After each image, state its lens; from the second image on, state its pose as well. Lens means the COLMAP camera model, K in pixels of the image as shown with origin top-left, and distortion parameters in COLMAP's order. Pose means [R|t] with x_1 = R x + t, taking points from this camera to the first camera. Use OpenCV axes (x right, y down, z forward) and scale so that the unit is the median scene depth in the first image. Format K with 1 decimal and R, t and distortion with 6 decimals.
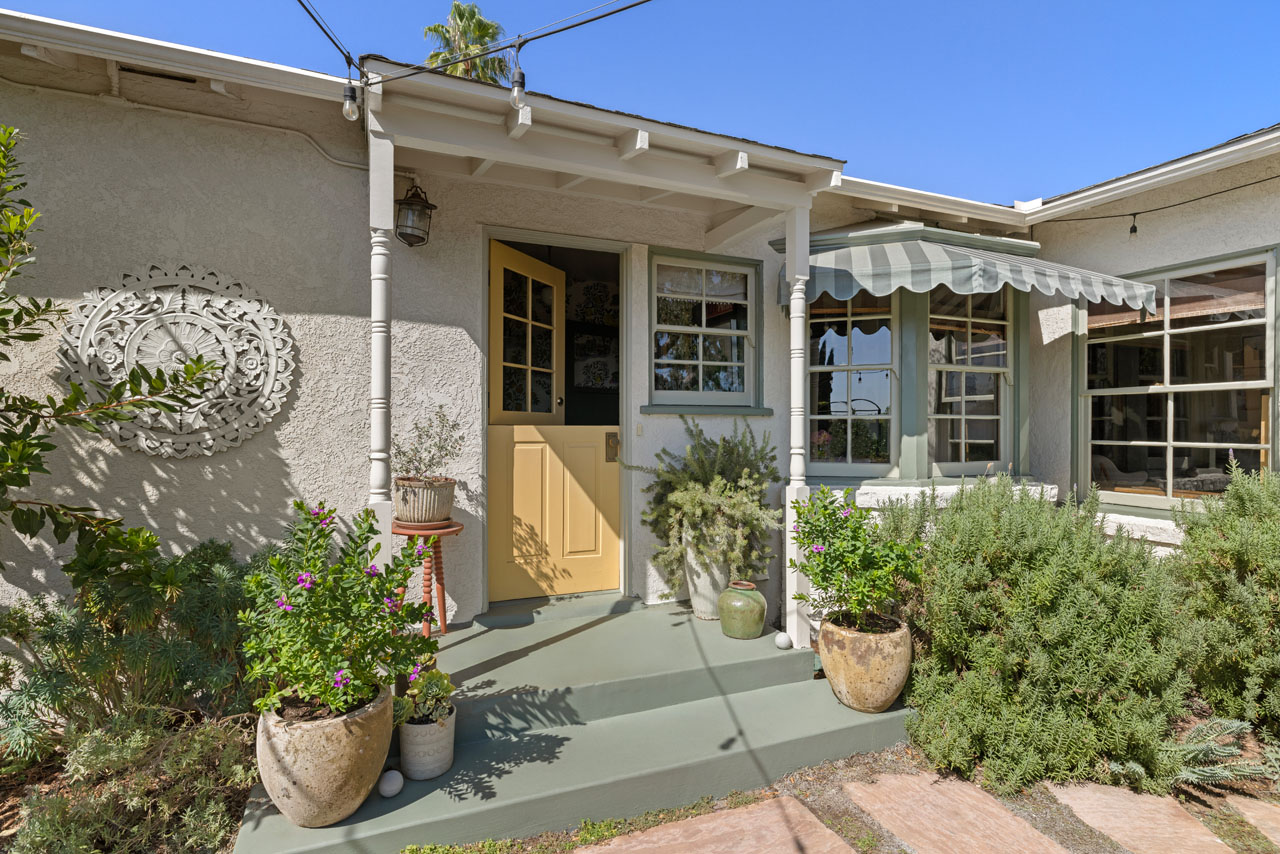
lens RADIAL K [[619.7, 0, 640.0], [0, 619.7, 427.0], [0, 0, 1]] dist [0.004854, 0.000518]
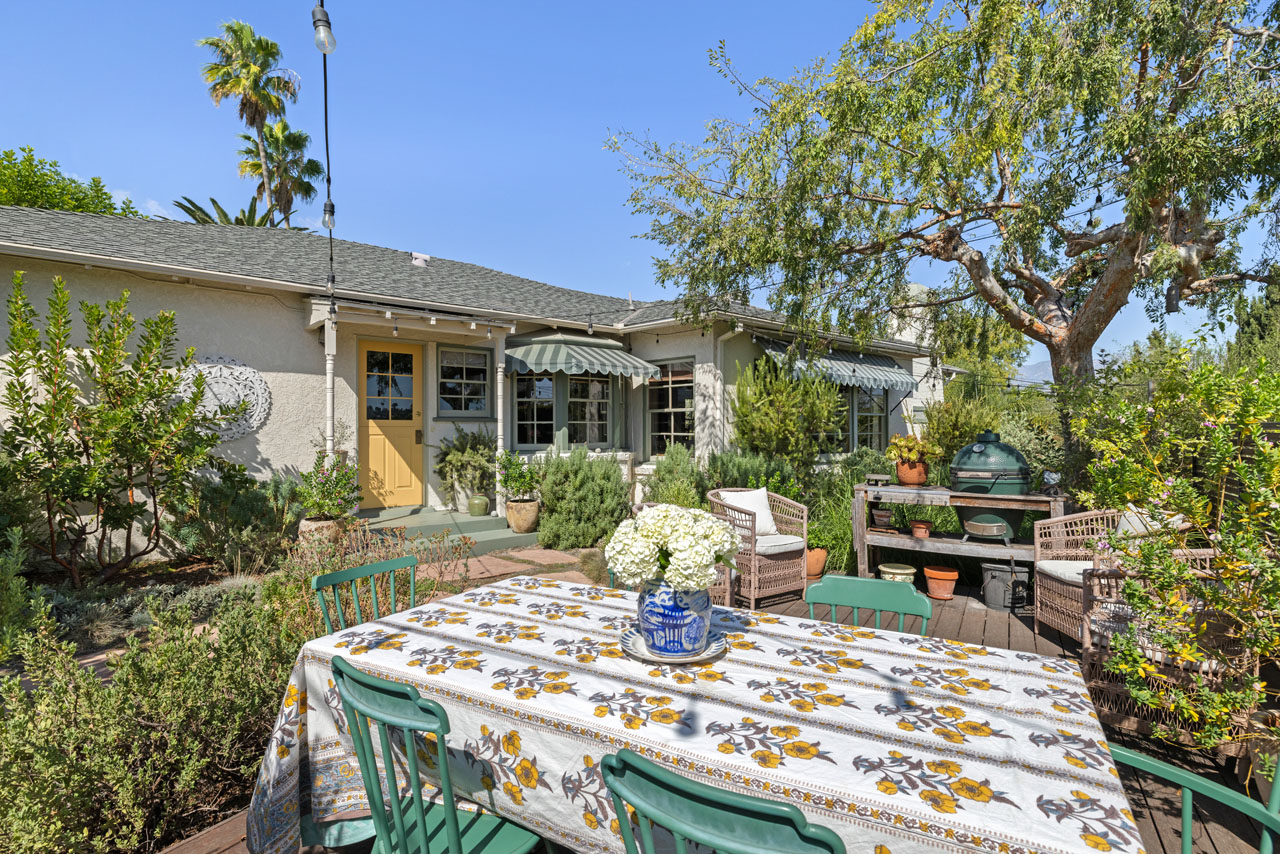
lens RADIAL K [[619.7, 0, 640.0], [0, 619.7, 427.0], [0, 0, 1]] dist [0.004854, 0.000518]
pose [[0.948792, -0.003099, 0.315888, 0.003684], [0.004188, 0.999987, -0.002769, 0.008020], [-0.315875, 0.003950, 0.948793, -1.360666]]
